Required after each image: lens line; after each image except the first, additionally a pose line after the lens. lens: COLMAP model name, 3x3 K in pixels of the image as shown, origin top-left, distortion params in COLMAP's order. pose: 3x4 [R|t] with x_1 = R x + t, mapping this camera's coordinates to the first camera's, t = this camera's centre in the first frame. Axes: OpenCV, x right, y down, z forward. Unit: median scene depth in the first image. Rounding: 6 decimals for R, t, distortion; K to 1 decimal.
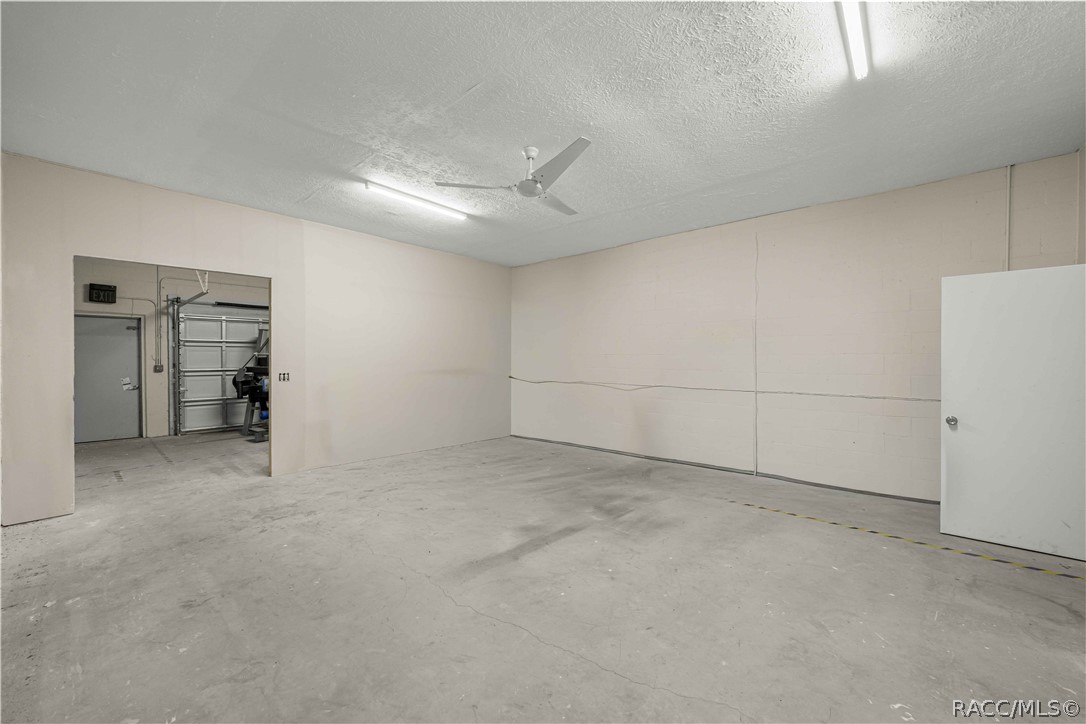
lens RADIAL K [[429.8, 0, 544.4], [0, 429.8, 366.9], [0, 0, 1]] dist [0.001366, 0.000953]
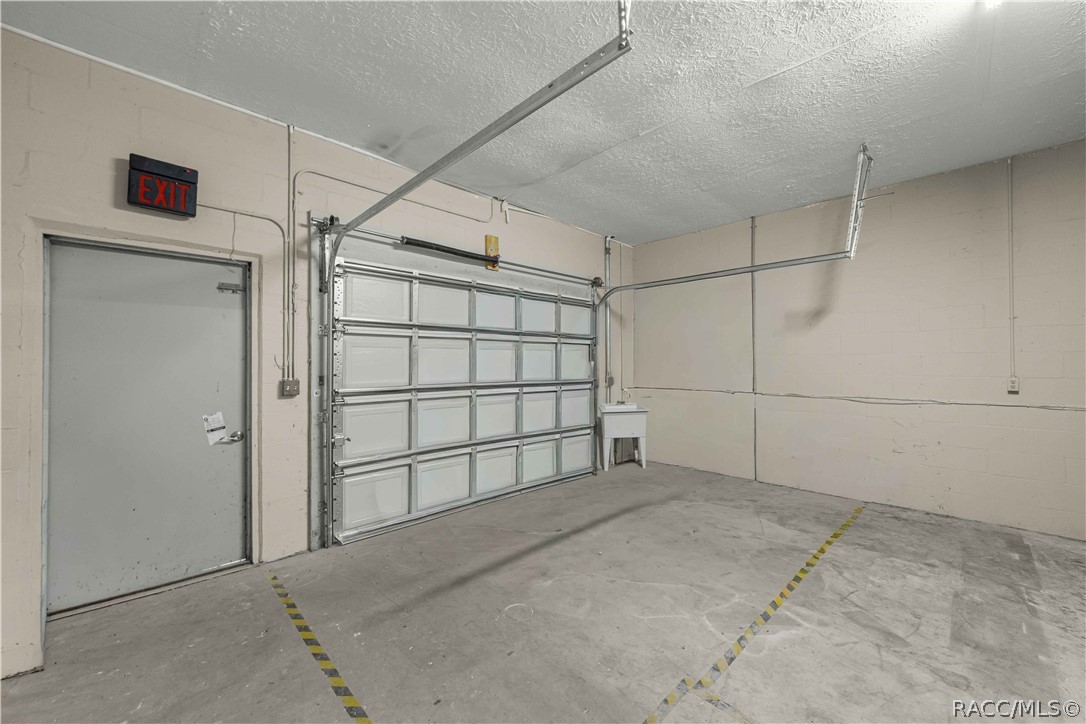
lens RADIAL K [[419.7, 0, 545.1], [0, 419.7, 361.0], [0, 0, 1]] dist [-0.000015, 0.000791]
pose [[0.998316, -0.001438, -0.057993, -0.626363], [0.000300, 0.999807, -0.019624, -0.013798], [0.058010, 0.019574, 0.998124, 0.612622]]
